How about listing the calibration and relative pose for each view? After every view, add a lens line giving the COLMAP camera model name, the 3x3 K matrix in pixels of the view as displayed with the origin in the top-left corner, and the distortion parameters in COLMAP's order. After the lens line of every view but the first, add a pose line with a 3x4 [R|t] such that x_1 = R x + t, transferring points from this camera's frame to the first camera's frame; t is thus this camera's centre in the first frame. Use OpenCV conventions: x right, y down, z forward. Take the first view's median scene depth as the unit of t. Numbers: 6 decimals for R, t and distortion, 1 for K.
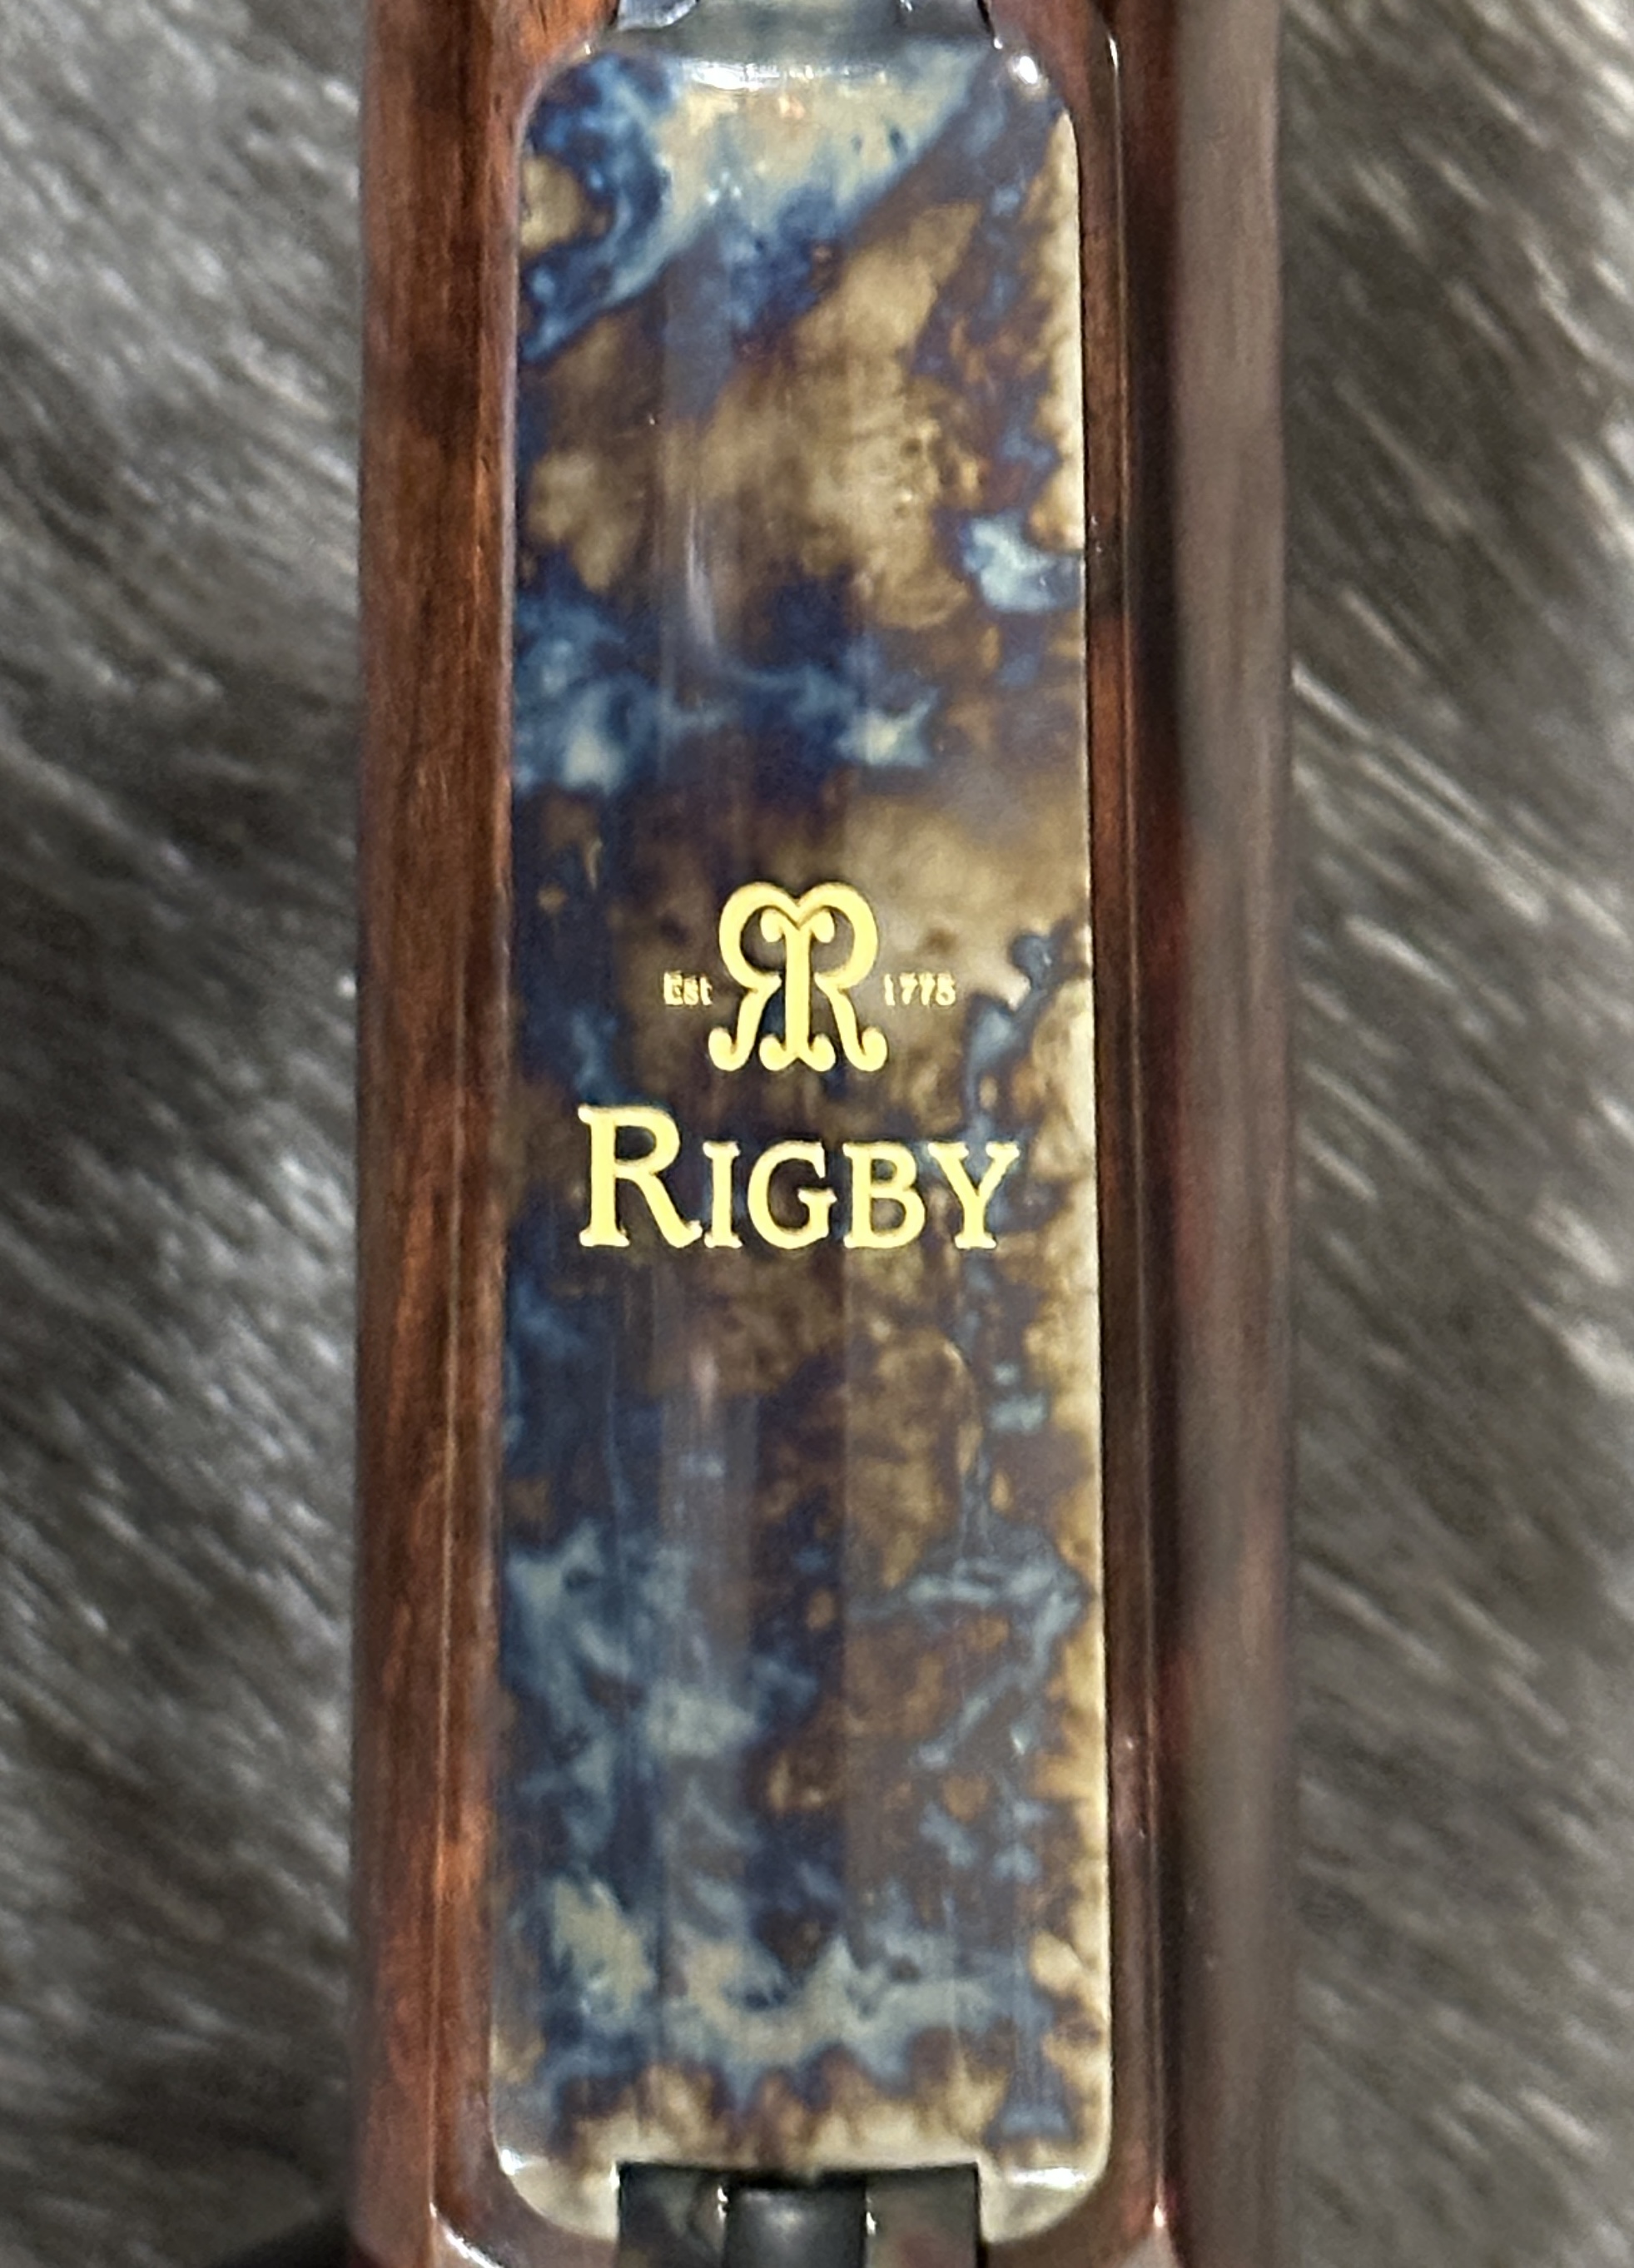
lens RADIAL K [[7712.3, 0, 813.1], [0, 7712.3, 1131.0], [0, 0, 1]] dist [0.230079, 0.000000]
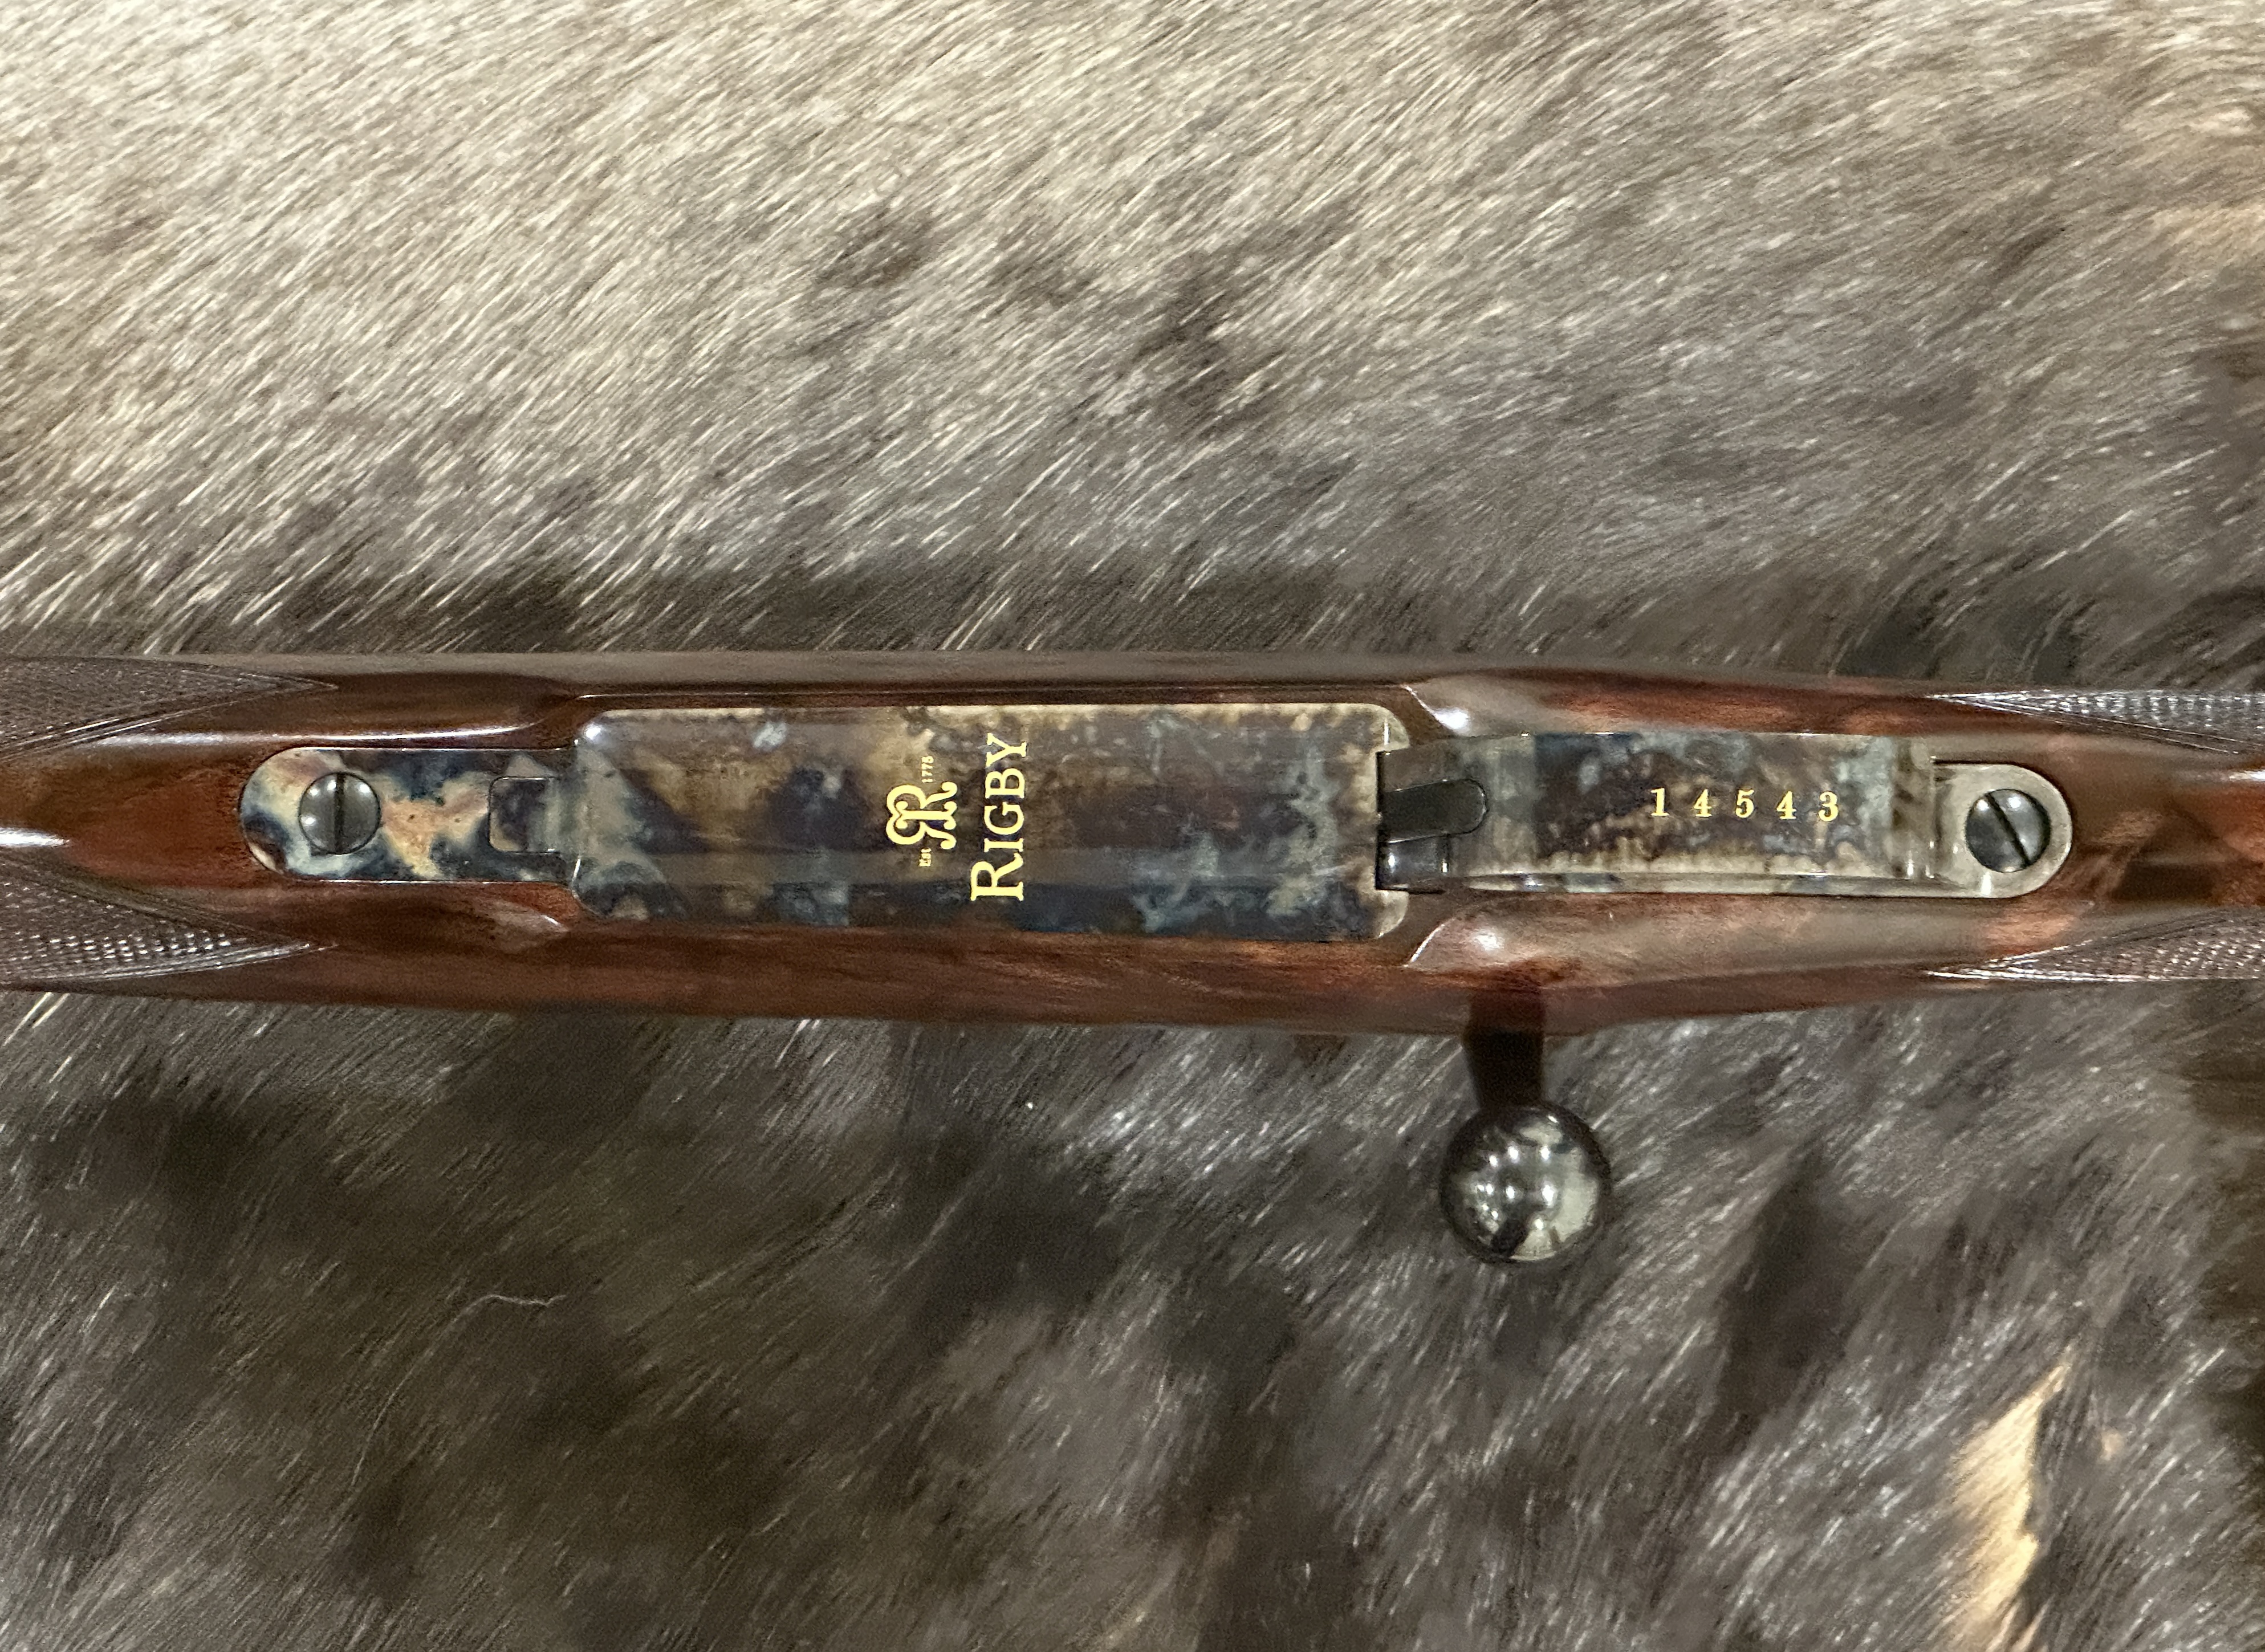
lens RADIAL K [[5226.5, 0, 1133.7], [0, 5226.5, 824.4], [0, 0, 1]] dist [-0.089520, 0.000000]
pose [[0.017414, -0.993954, 0.108411, -0.196418], [0.994137, 0.005641, -0.107976, 0.243671], [0.106712, 0.109655, 0.988225, -0.750320]]
